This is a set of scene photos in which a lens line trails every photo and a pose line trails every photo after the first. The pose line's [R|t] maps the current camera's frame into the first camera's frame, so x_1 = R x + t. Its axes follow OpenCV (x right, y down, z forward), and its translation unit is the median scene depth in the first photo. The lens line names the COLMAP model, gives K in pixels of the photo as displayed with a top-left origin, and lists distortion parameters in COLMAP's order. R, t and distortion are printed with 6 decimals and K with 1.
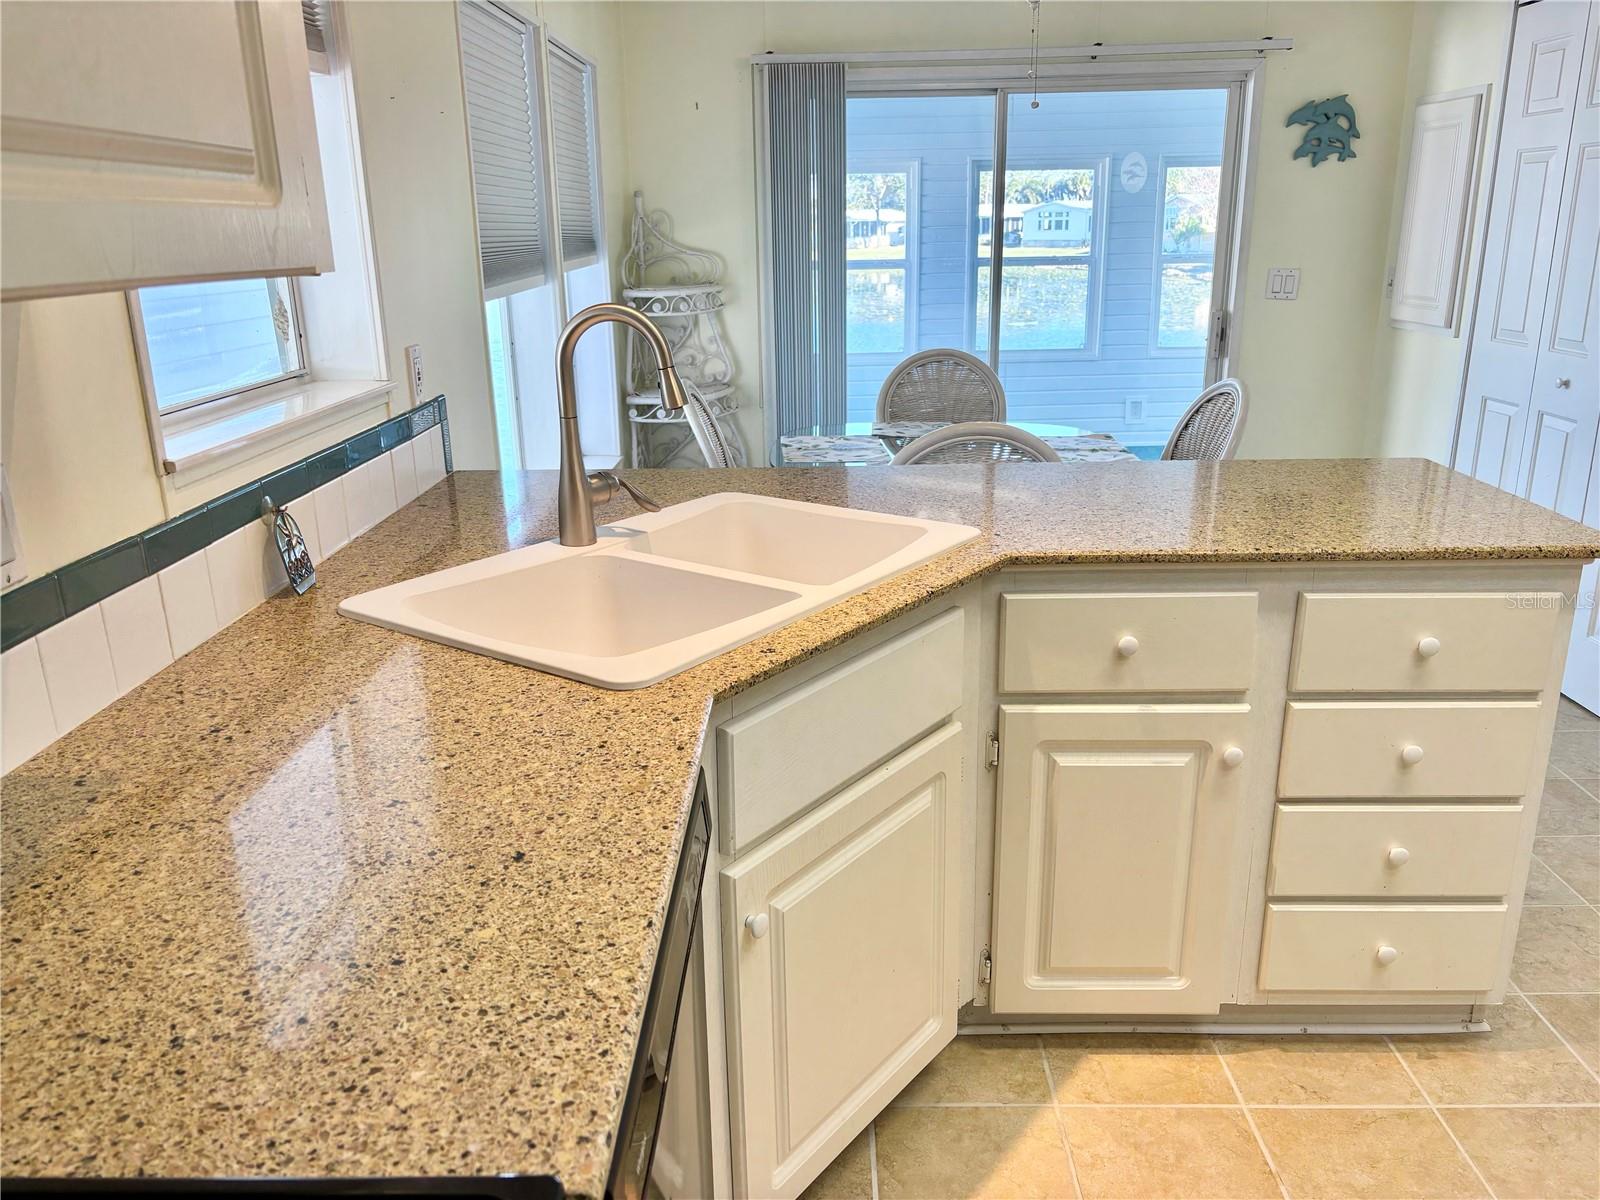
lens RADIAL K [[1210.8, 0, 800.0], [0, 1210.8, 600.0], [0, 0, 1]] dist [0.038809, -0.008689]
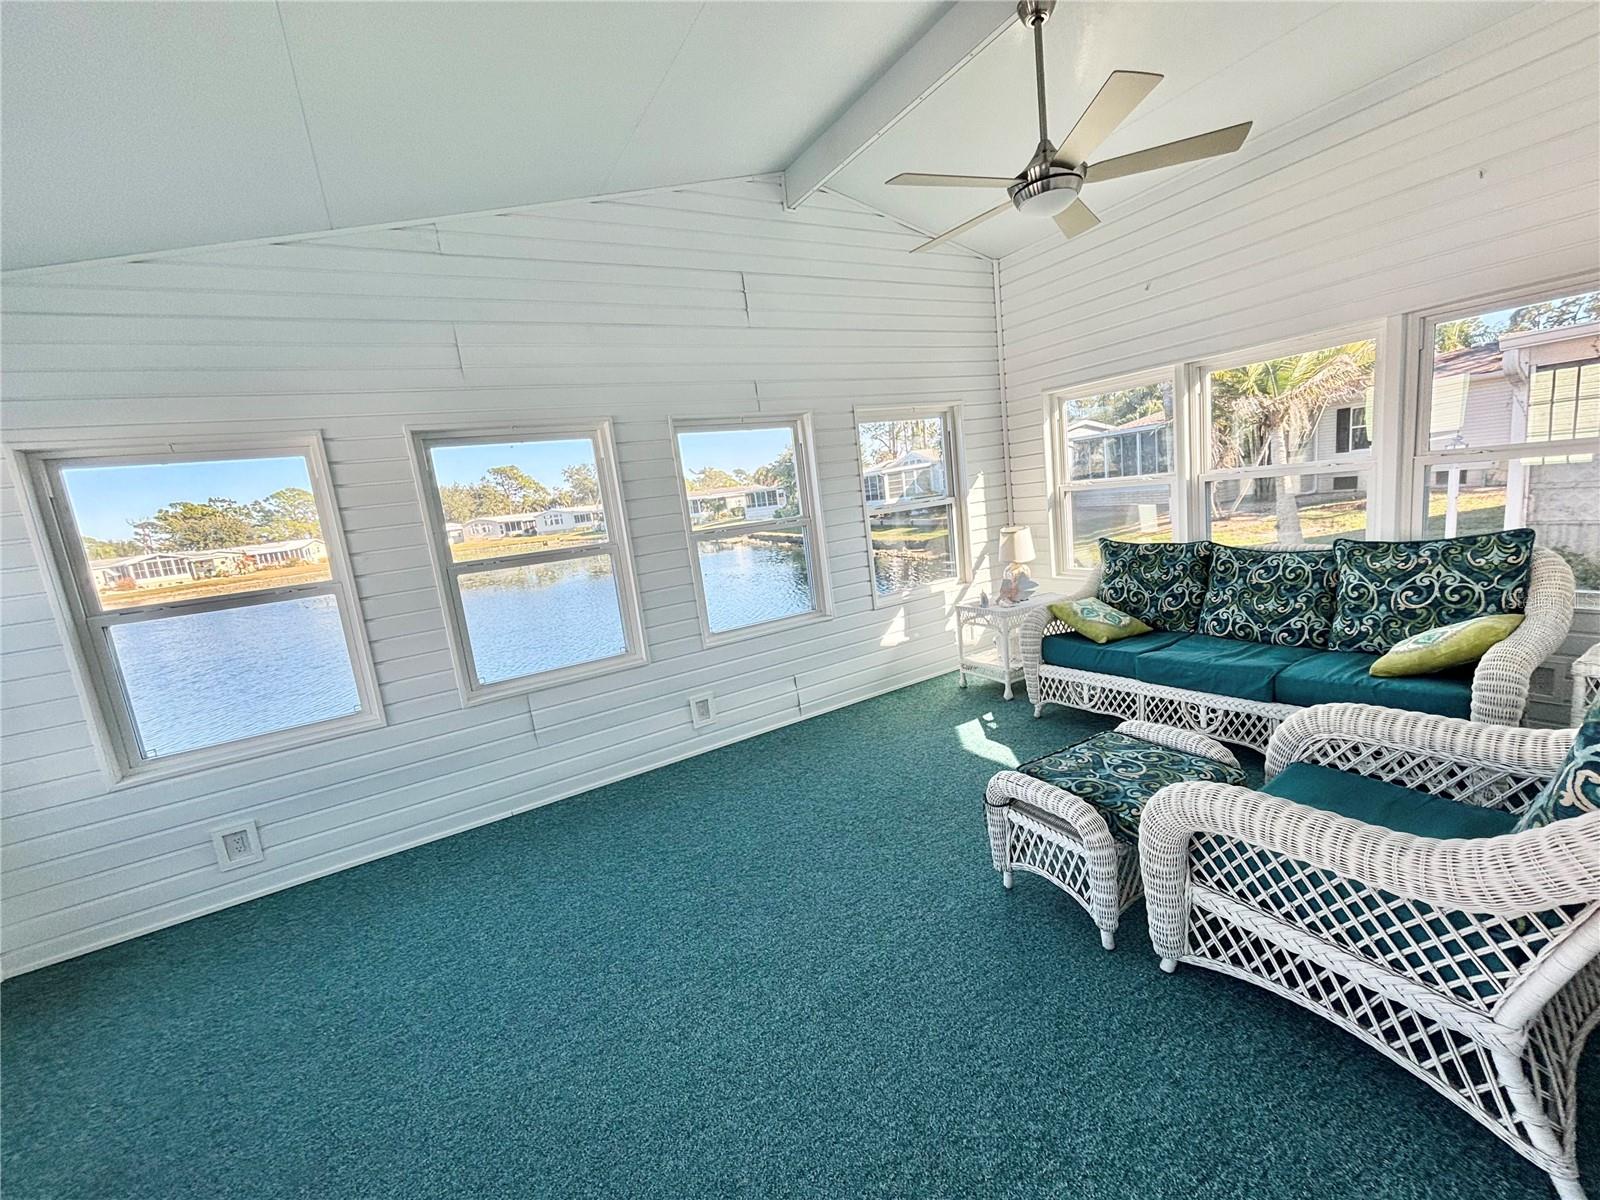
lens RADIAL K [[646.6, 0, 797.1], [0, 646.6, 602.4], [0, 0, 1]] dist [-0.002415, -0.000057]
pose [[0.845112, -0.169945, 0.506856, 0.118566], [0.251589, 0.963001, -0.096602, -0.169763], [-0.471686, 0.209159, 0.856601, 0.576123]]
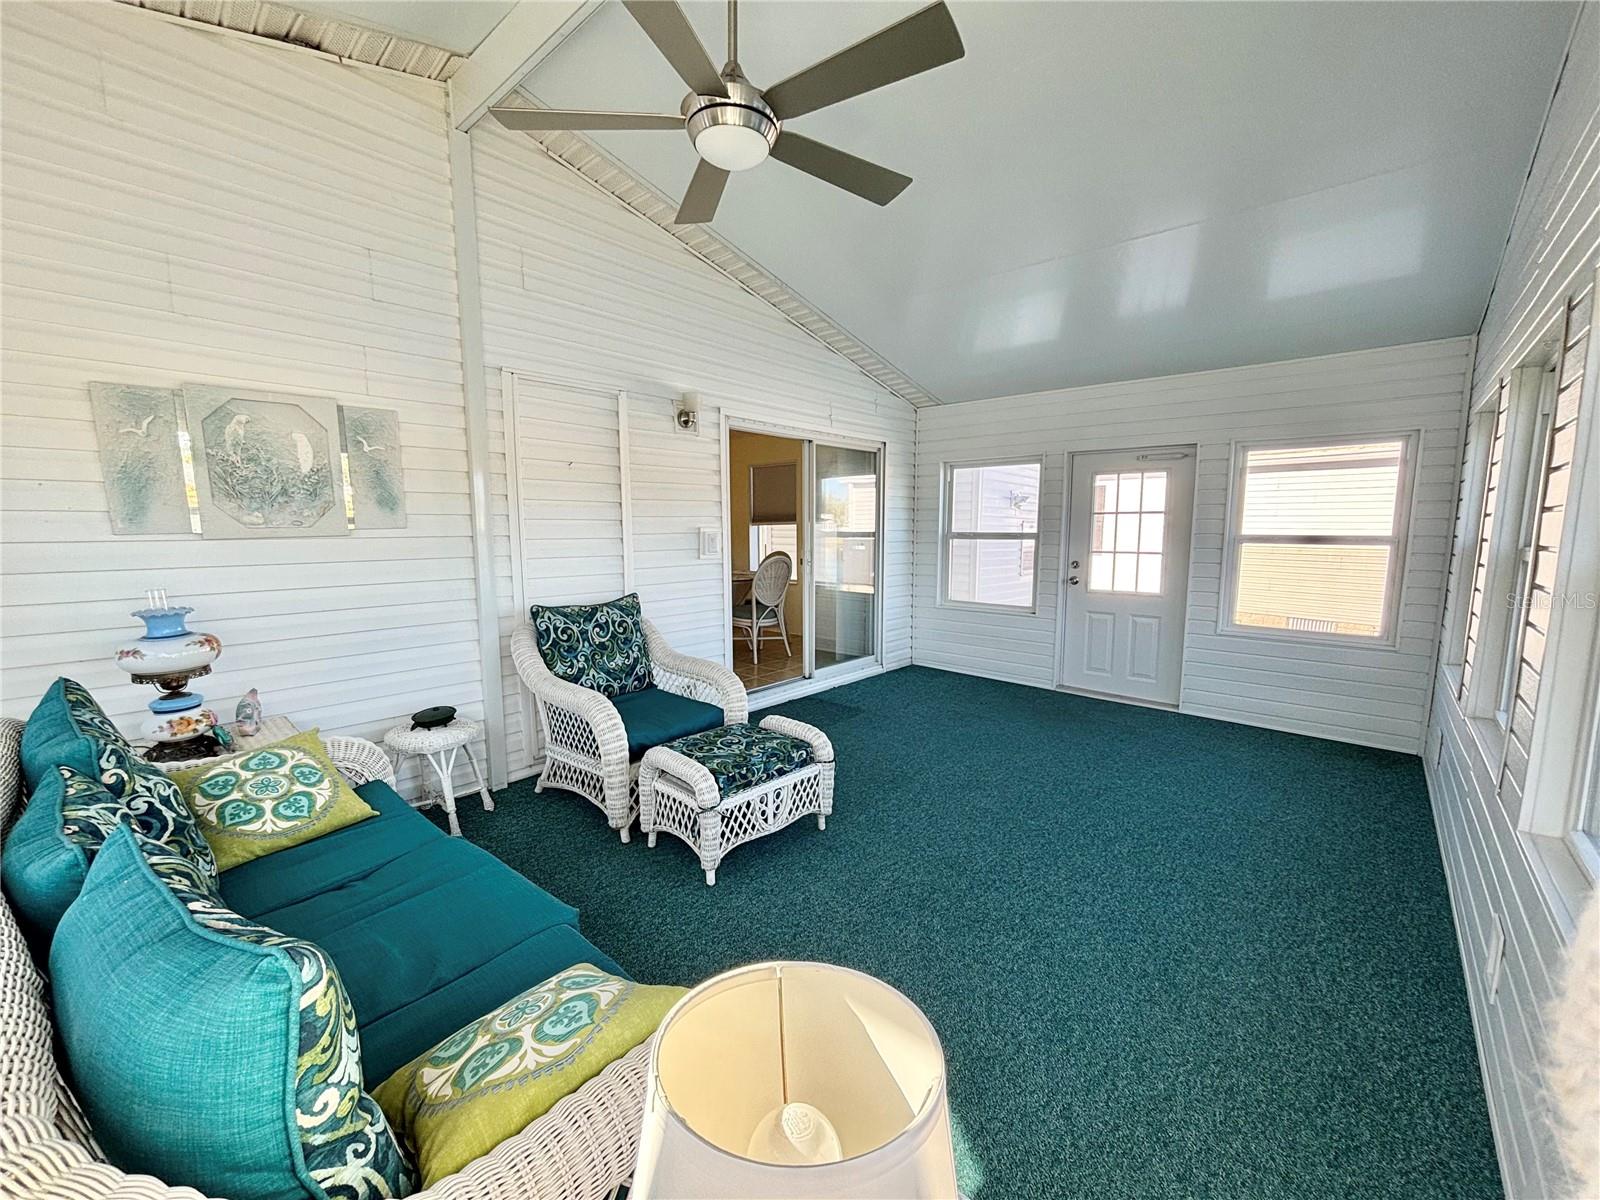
lens RADIAL K [[646.6, 0, 797.1], [0, 646.6, 602.4], [0, 0, 1]] dist [-0.002415, -0.000057]
pose [[-0.649660, 0.104621, -0.752991, 0.553084], [-0.215768, 0.924379, 0.314592, -0.273843], [0.728962, 0.366849, -0.577958, 0.926001]]
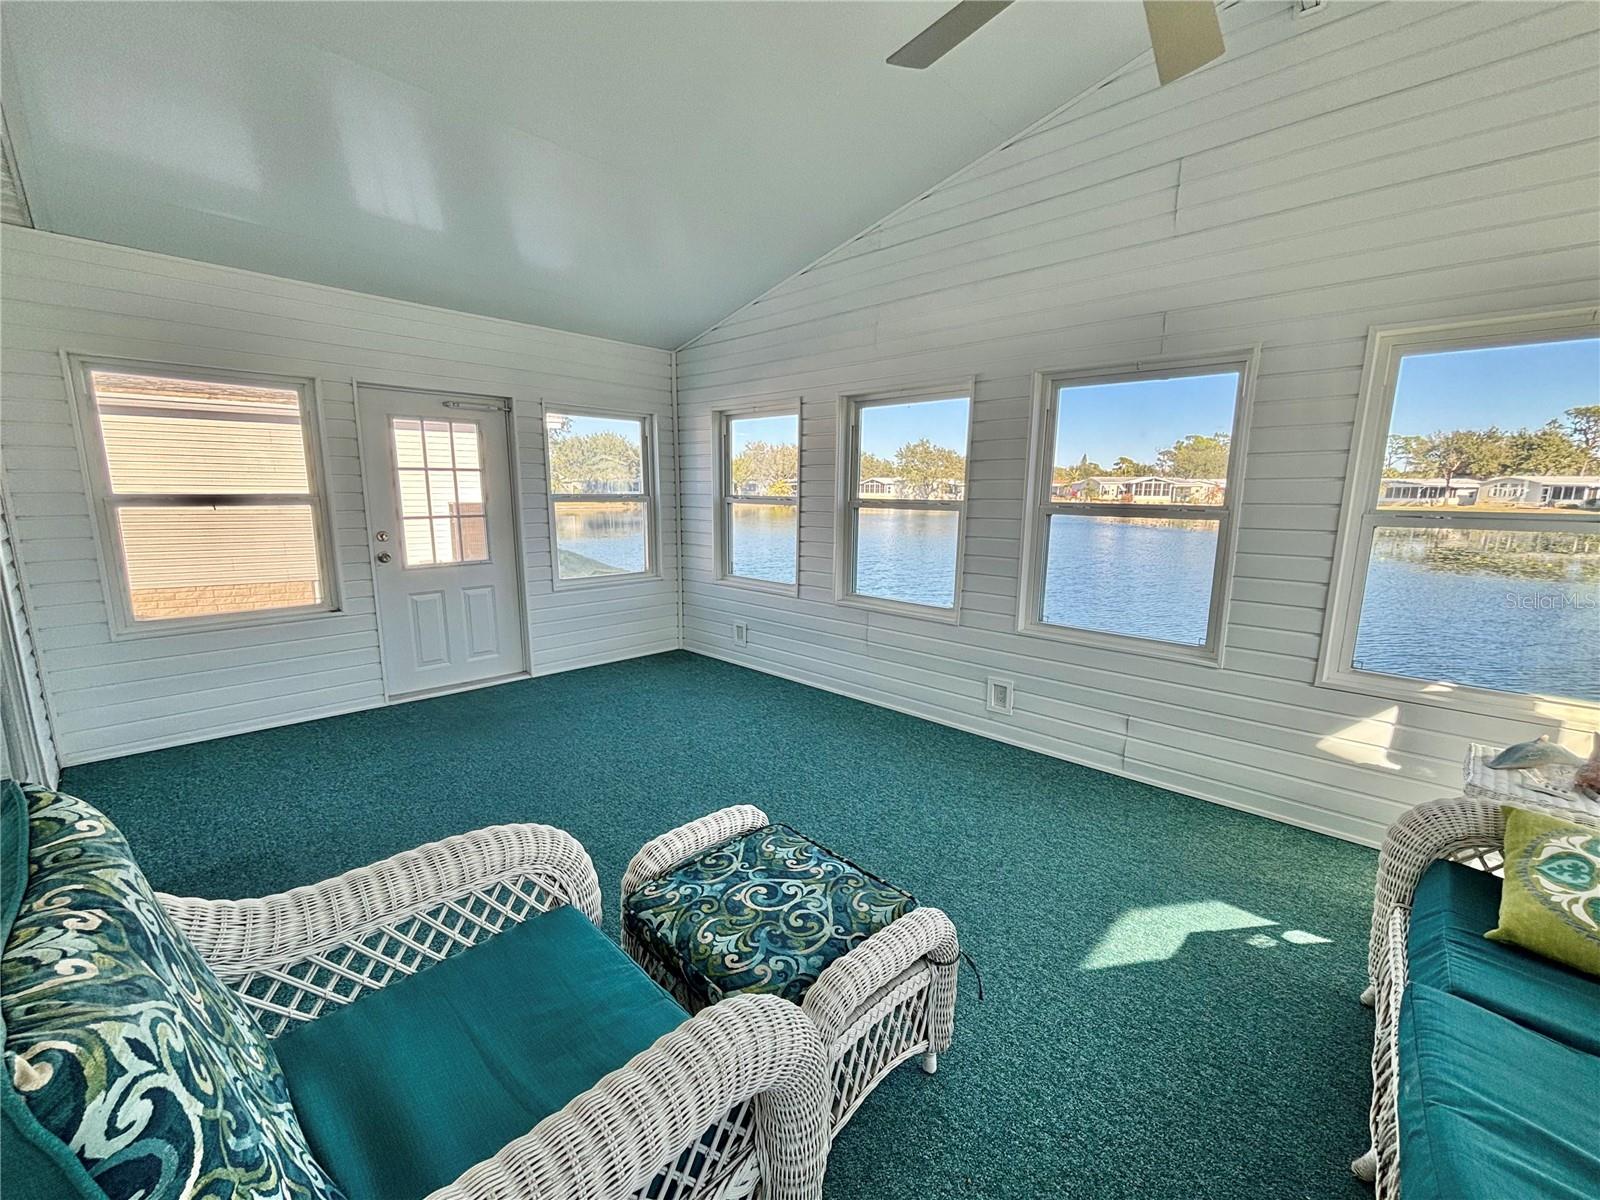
lens RADIAL K [[646.6, 0, 797.1], [0, 646.6, 602.4], [0, 0, 1]] dist [-0.002415, -0.000057]
pose [[0.732005, 0.139467, -0.666872, 0.450069], [-0.216754, 0.975638, -0.033883, -0.173511], [0.645900, 0.169350, 0.744402, 0.603974]]
